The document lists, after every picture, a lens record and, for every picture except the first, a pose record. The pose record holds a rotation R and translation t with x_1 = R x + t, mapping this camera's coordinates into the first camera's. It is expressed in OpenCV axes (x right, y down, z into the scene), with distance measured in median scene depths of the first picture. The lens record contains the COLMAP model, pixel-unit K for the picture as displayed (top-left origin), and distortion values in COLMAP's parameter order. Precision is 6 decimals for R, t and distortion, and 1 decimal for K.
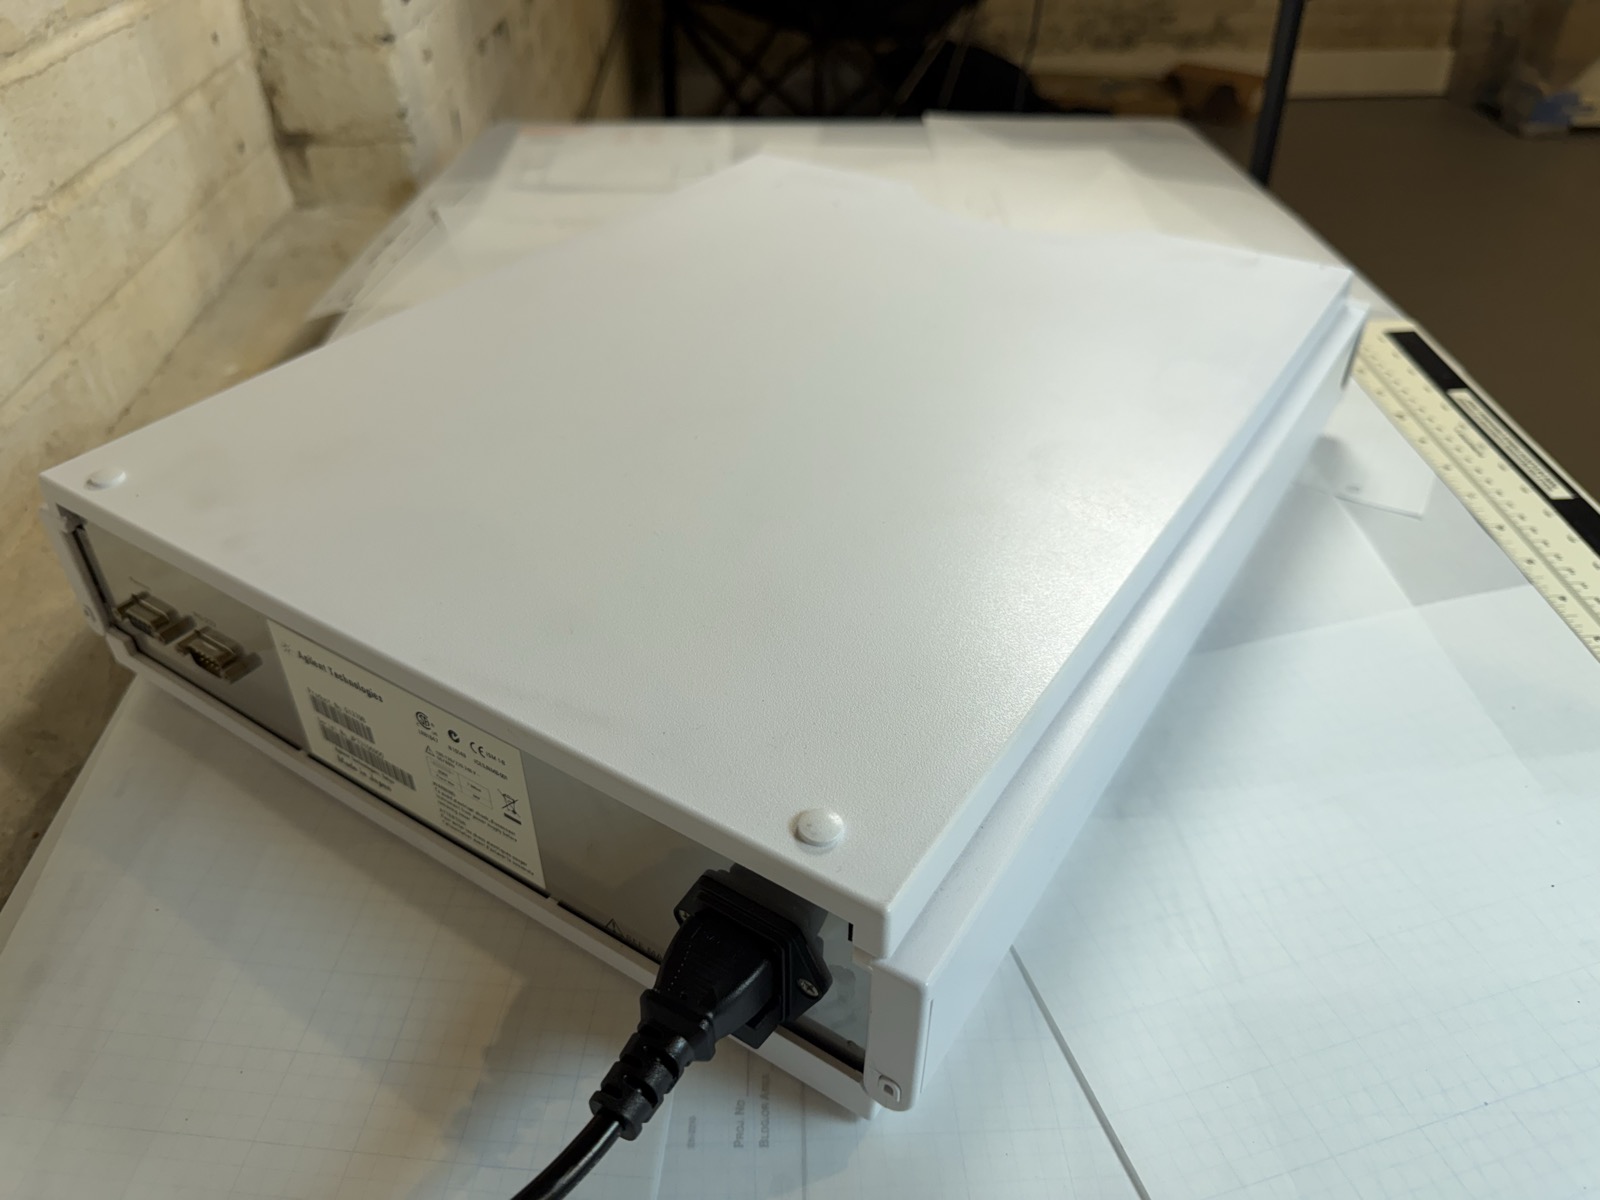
lens RADIAL K [[1156.3, 0, 800.0], [0, 1156.3, 600.0], [0, 0, 1]] dist [-0.008337, -0.009466]
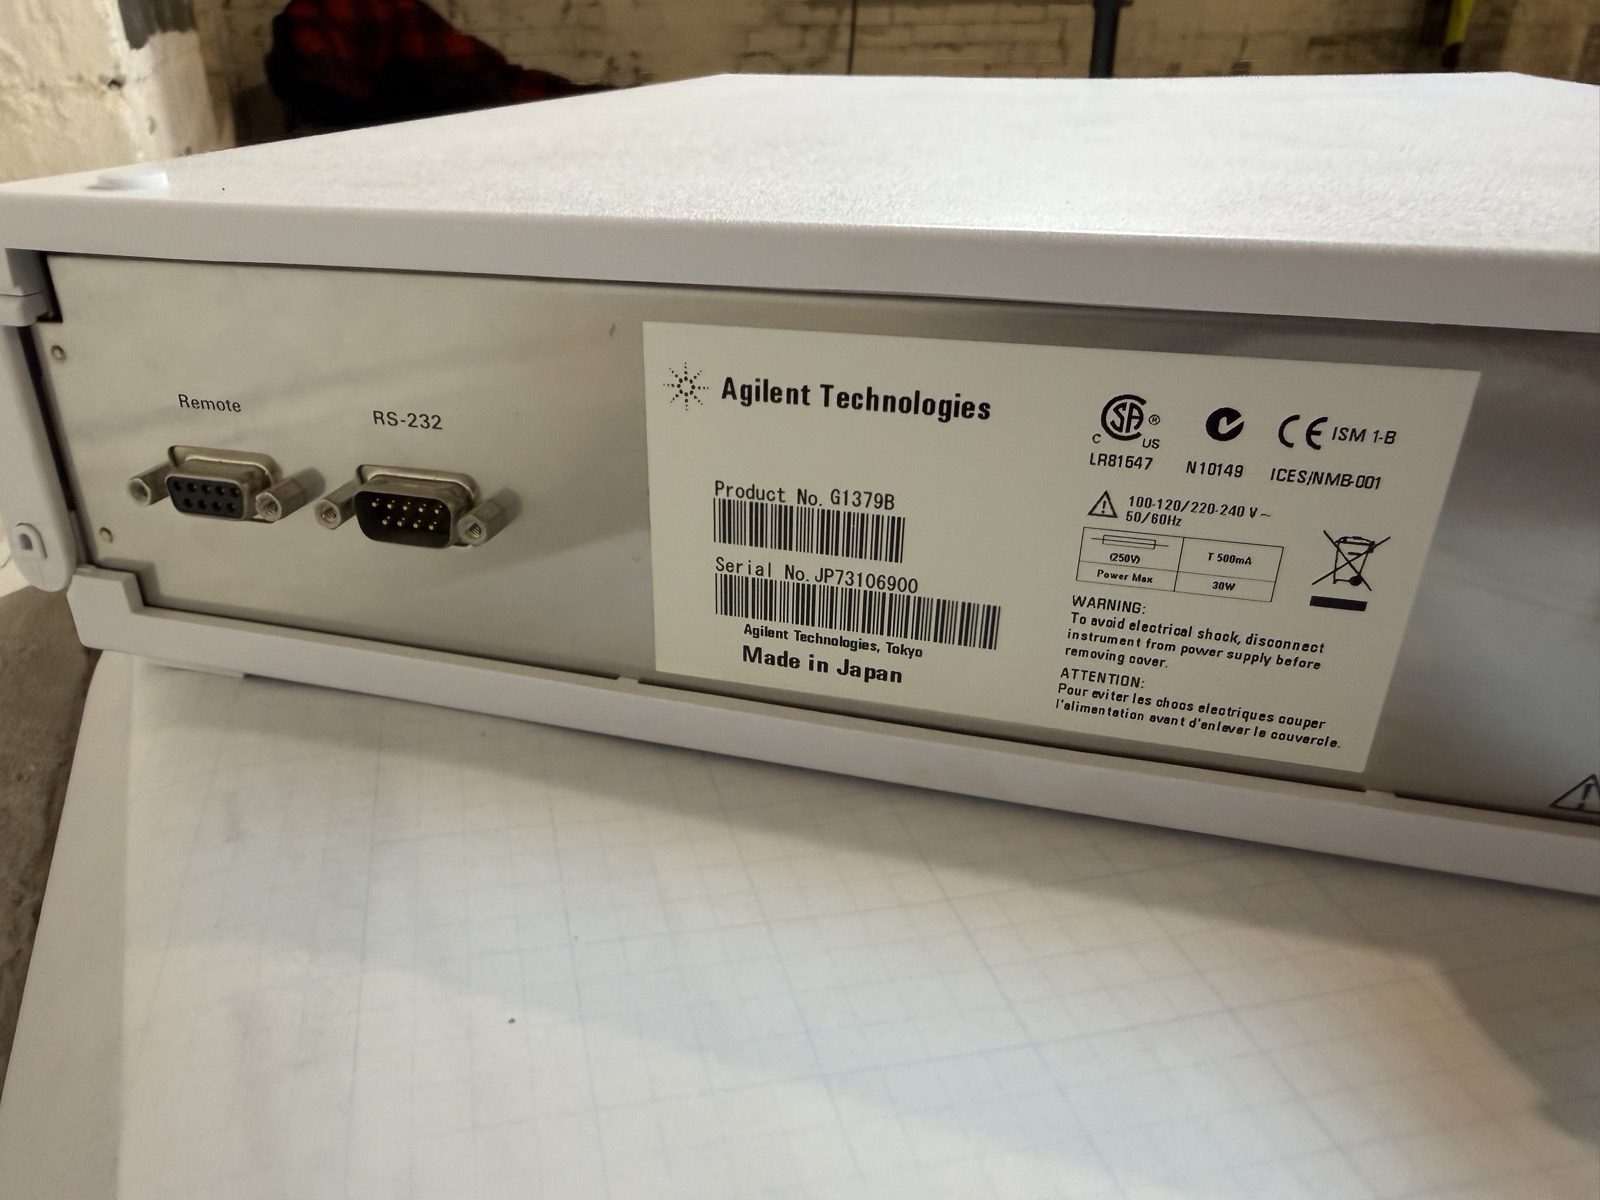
lens RADIAL K [[1129.6, 0, 732.7], [0, 1129.6, 603.8], [0, 0, 1]] dist [0.007362, 0.000359]
pose [[0.957372, -0.140272, 0.252511, -0.524423], [0.181774, 0.971947, -0.149253, 0.187906], [-0.224492, 0.188790, 0.956013, 0.546480]]
